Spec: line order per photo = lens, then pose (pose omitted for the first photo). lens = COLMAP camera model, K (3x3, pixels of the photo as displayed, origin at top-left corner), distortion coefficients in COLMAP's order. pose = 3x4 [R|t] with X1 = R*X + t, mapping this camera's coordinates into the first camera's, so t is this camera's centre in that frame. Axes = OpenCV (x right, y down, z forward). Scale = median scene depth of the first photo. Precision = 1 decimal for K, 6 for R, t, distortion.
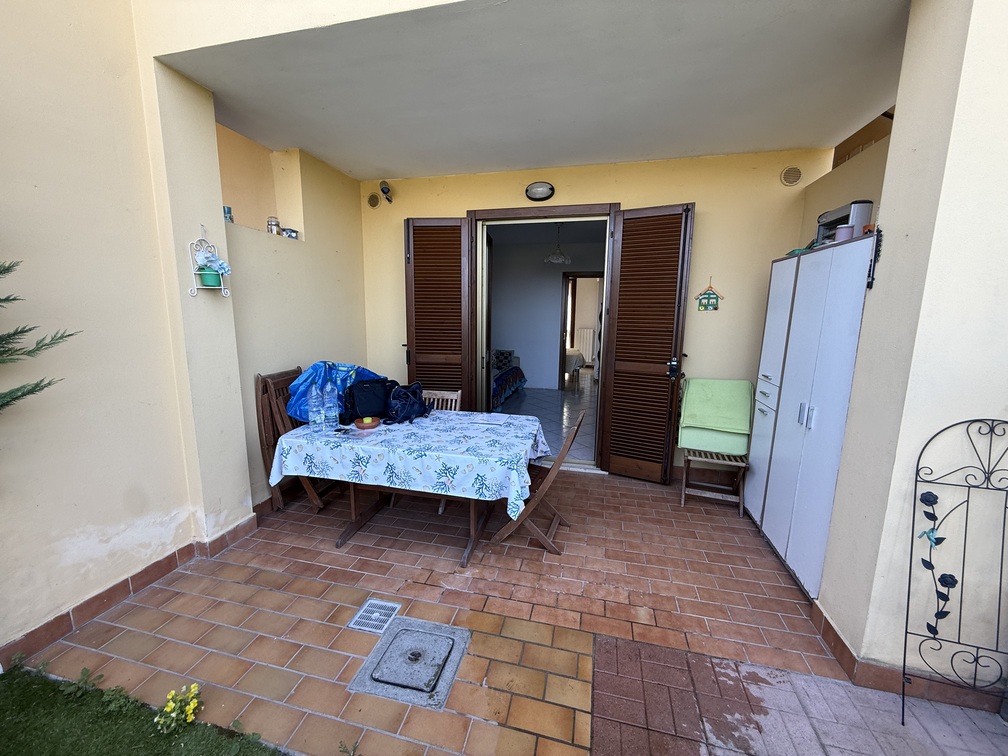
lens RADIAL K [[404.5, 0, 500.5], [0, 404.5, 378.1], [0, 0, 1]] dist [-0.001078, 0.000909]
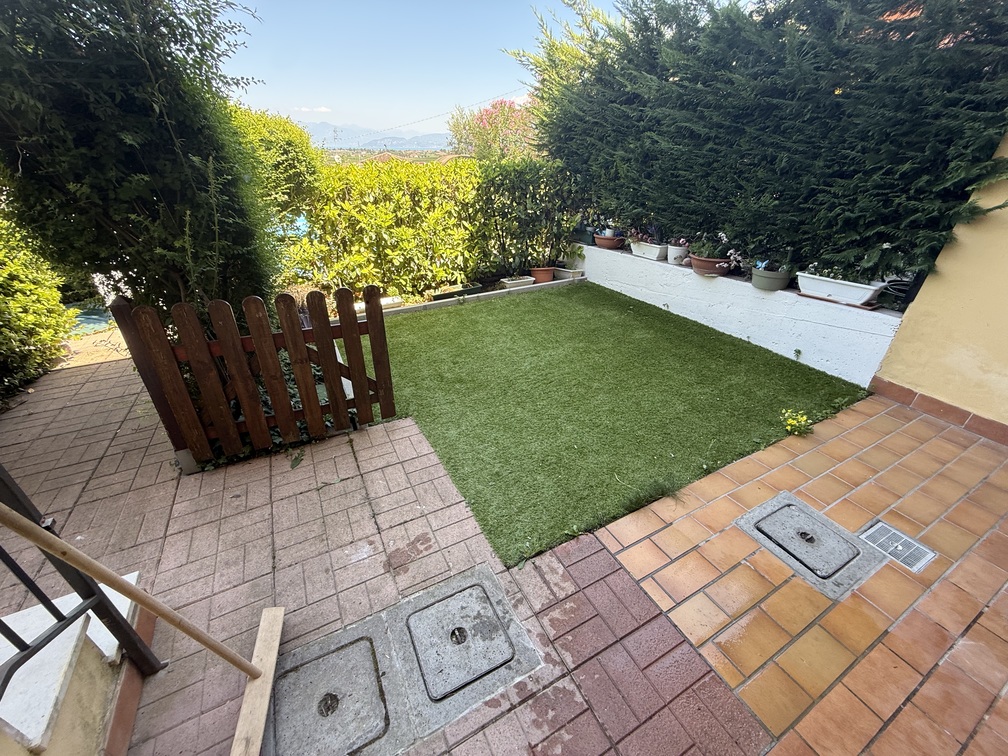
lens RADIAL K [[404.5, 0, 501.7], [0, 404.5, 378.1], [0, 0, 1]] dist [-0.001078, 0.000909]
pose [[-0.746036, 0.314573, -0.586919, 0.483077], [-0.125774, 0.798956, 0.588090, -0.047798], [0.653920, 0.512556, -0.556485, 0.552685]]
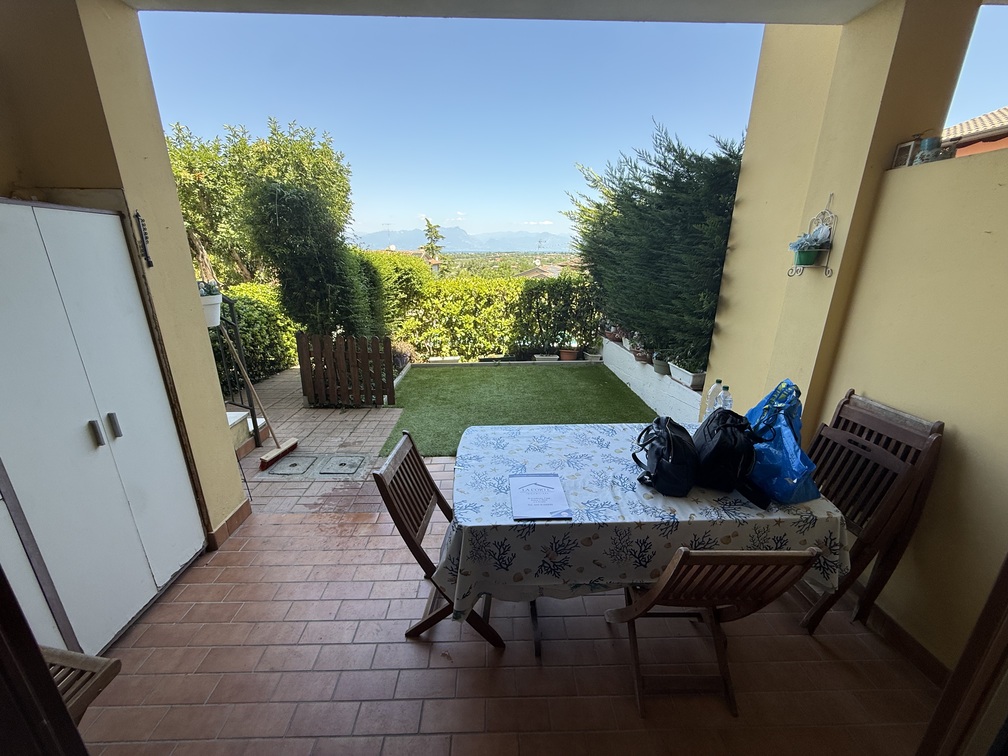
lens RADIAL K [[404.5, 0, 501.7], [0, 404.5, 375.7], [0, 0, 1]] dist [-0.001078, 0.000909]
pose [[-0.963769, 0.066535, -0.258305, 0.169834], [-0.056240, 0.895932, 0.440616, -0.315793], [0.260741, 0.439179, -0.859730, 1.463413]]
